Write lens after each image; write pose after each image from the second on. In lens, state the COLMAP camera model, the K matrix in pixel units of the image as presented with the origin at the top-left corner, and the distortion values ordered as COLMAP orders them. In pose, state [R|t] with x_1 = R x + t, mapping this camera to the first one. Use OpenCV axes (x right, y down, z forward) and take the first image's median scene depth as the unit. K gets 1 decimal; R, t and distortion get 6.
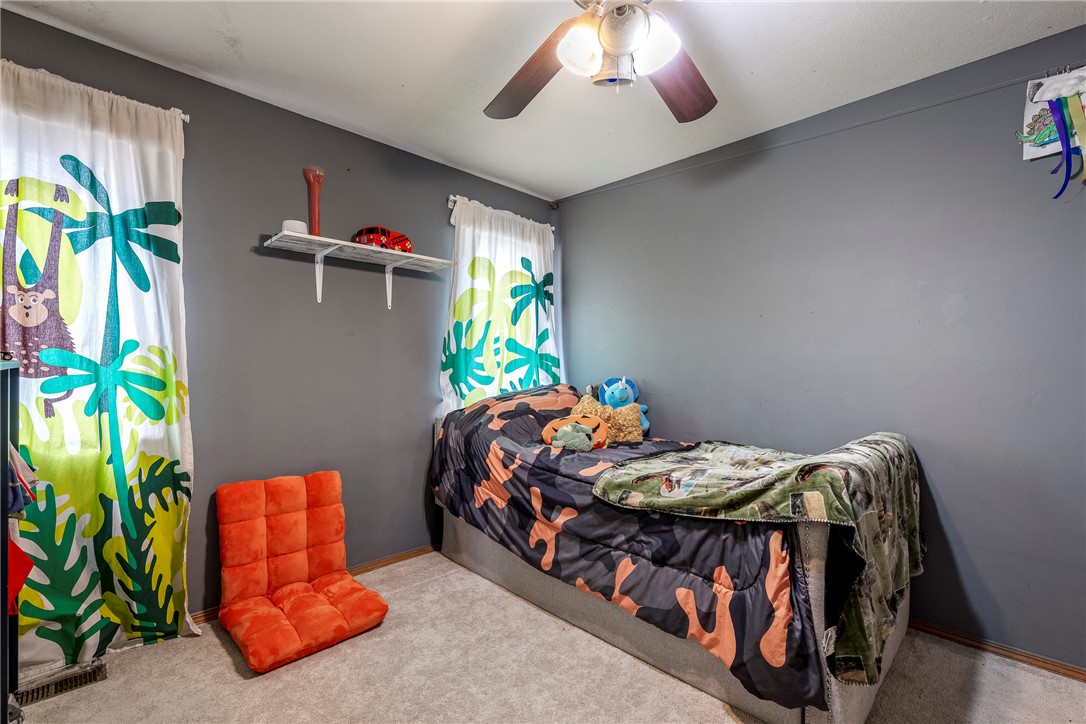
lens RADIAL K [[466.9, 0, 545.6], [0, 466.9, 370.1], [0, 0, 1]] dist [-0.002424, 0.000042]
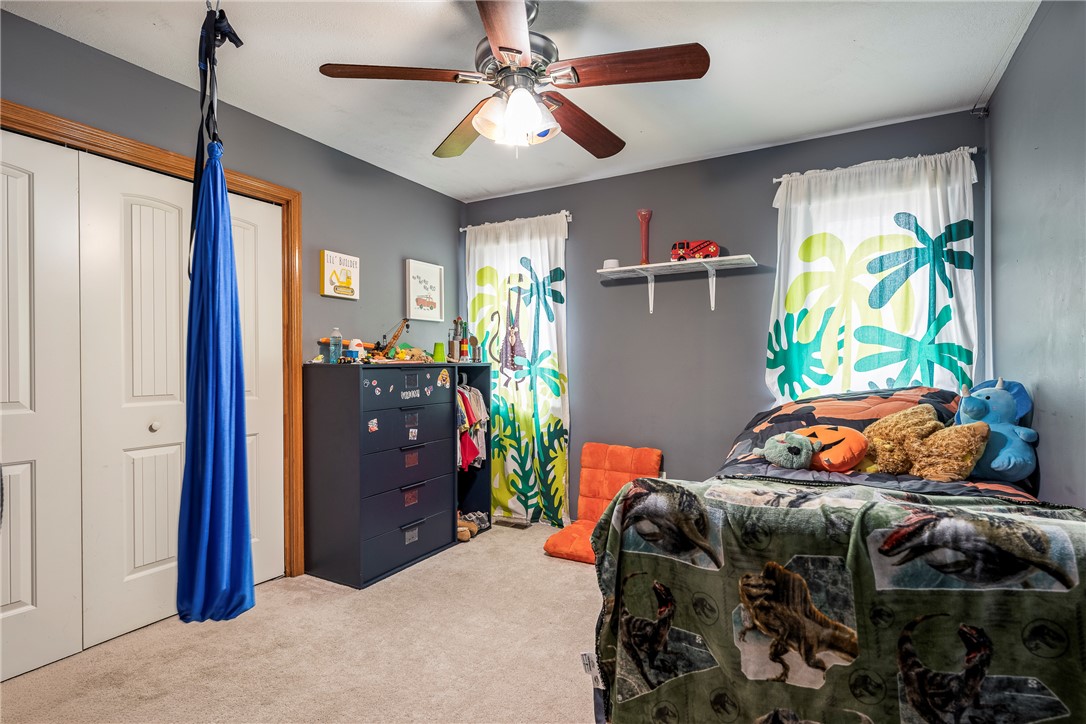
lens RADIAL K [[524.5, 0, 546.5], [0, 524.5, 362.8], [0, 0, 1]] dist [0.000113, -0.000186]
pose [[0.299200, -0.008330, -0.954154, 0.652171], [-0.000910, 0.999959, -0.009015, 0.000871], [0.954190, 0.003566, 0.299180, 0.258501]]
